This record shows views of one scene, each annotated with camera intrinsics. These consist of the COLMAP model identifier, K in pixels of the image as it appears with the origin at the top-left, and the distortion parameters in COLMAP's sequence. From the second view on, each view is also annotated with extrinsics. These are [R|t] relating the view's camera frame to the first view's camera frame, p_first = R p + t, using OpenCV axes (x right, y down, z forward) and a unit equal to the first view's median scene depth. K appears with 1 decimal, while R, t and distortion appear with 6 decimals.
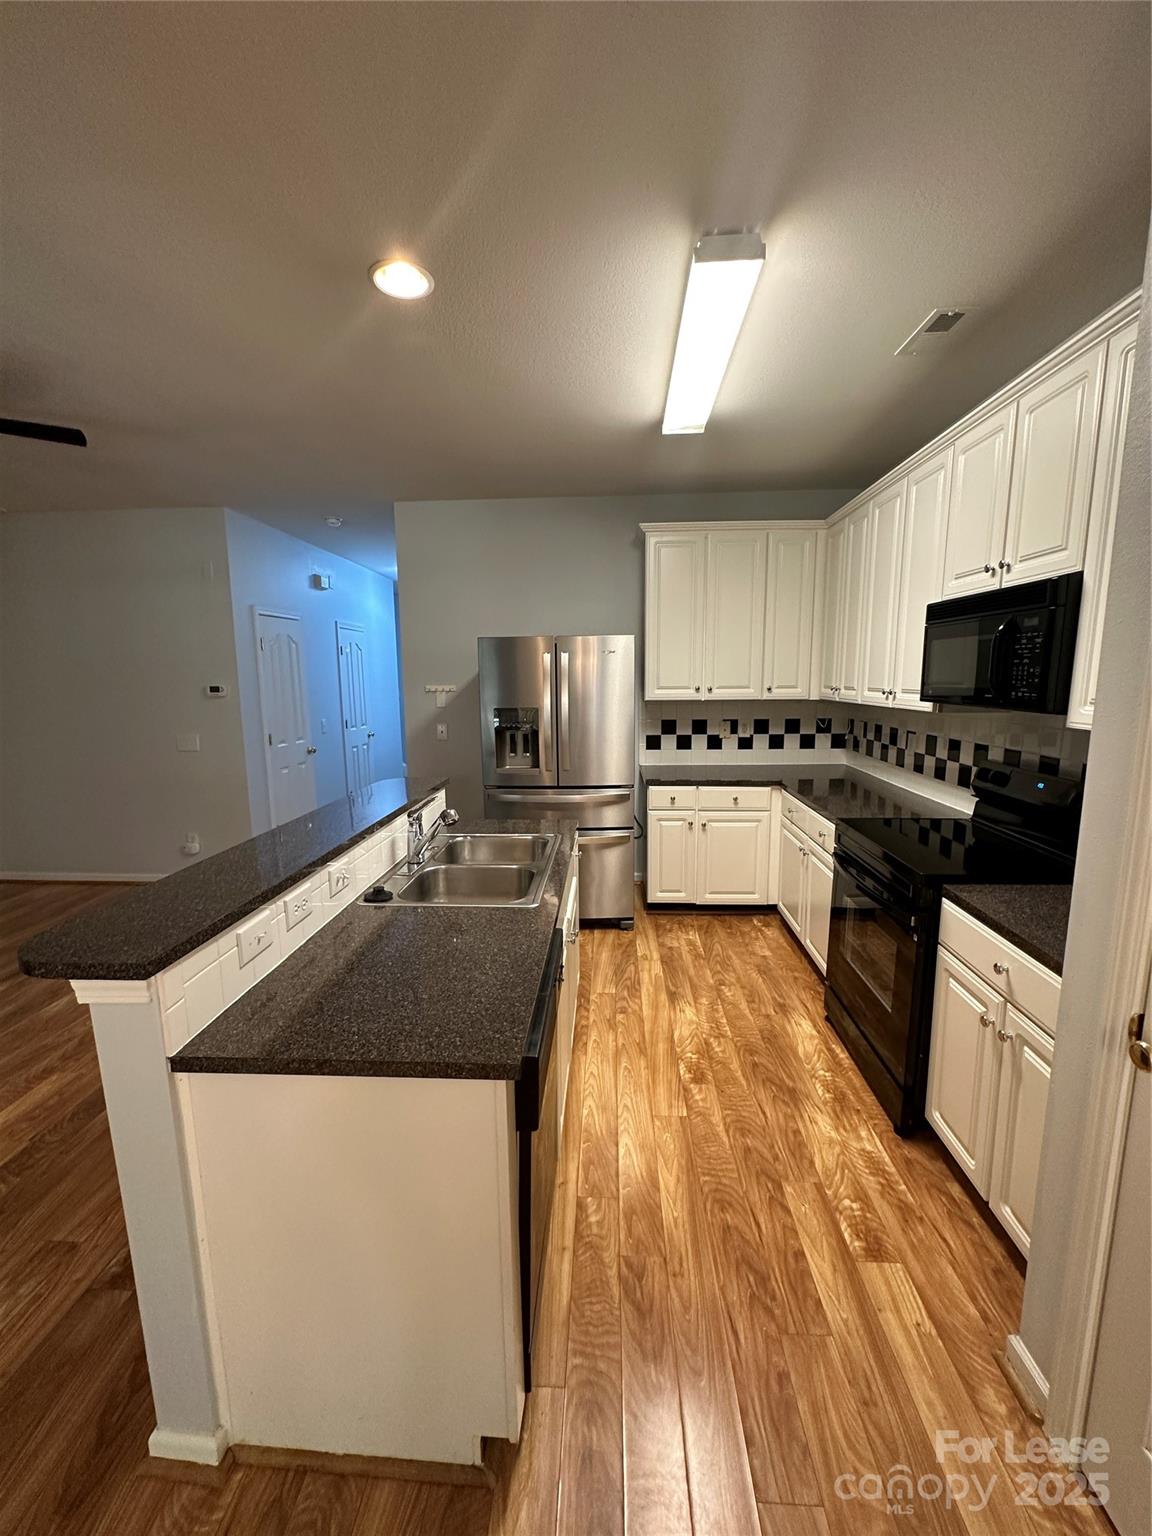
lens RADIAL K [[613.0, 0, 568.0], [0, 613.0, 772.9], [0, 0, 1]] dist [-0.002676, 0.000289]
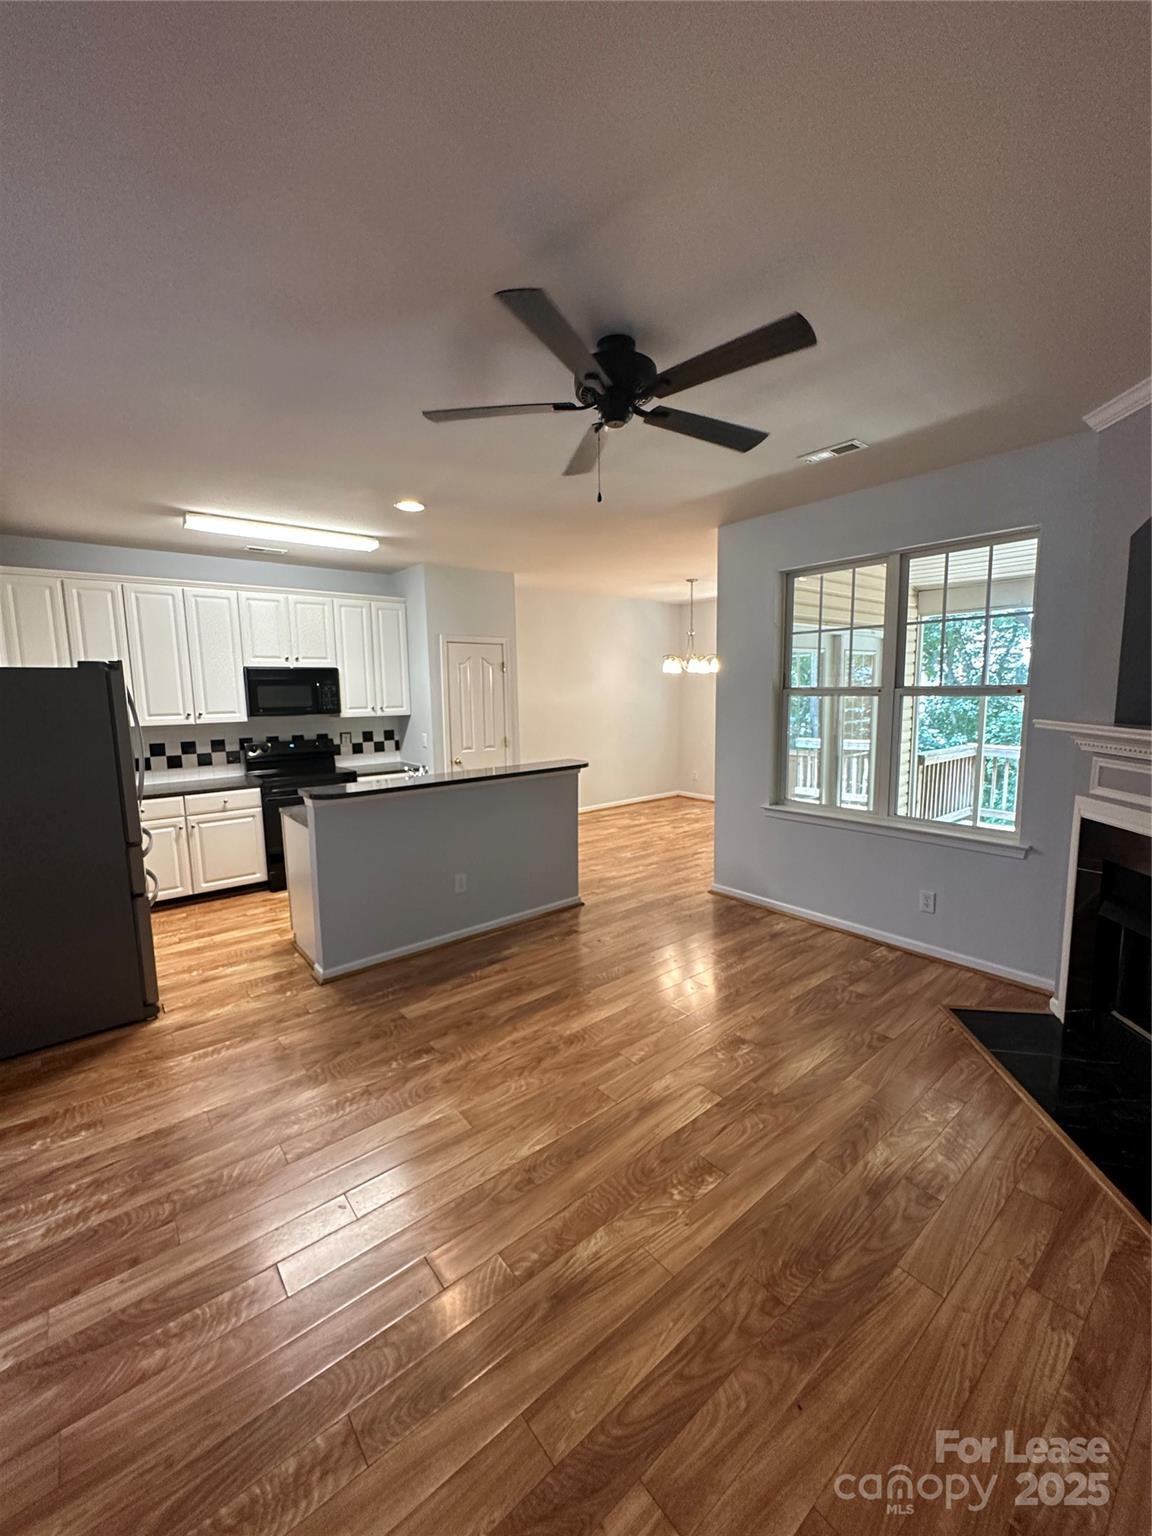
lens RADIAL K [[613.0, 0, 569.2], [0, 613.0, 767.0], [0, 0, 1]] dist [-0.002676, 0.000289]
pose [[-0.680025, -0.067131, 0.730109, -1.283340], [0.132629, 0.968108, 0.212546, -0.200433], [-0.721093, 0.241370, -0.649434, 1.269927]]
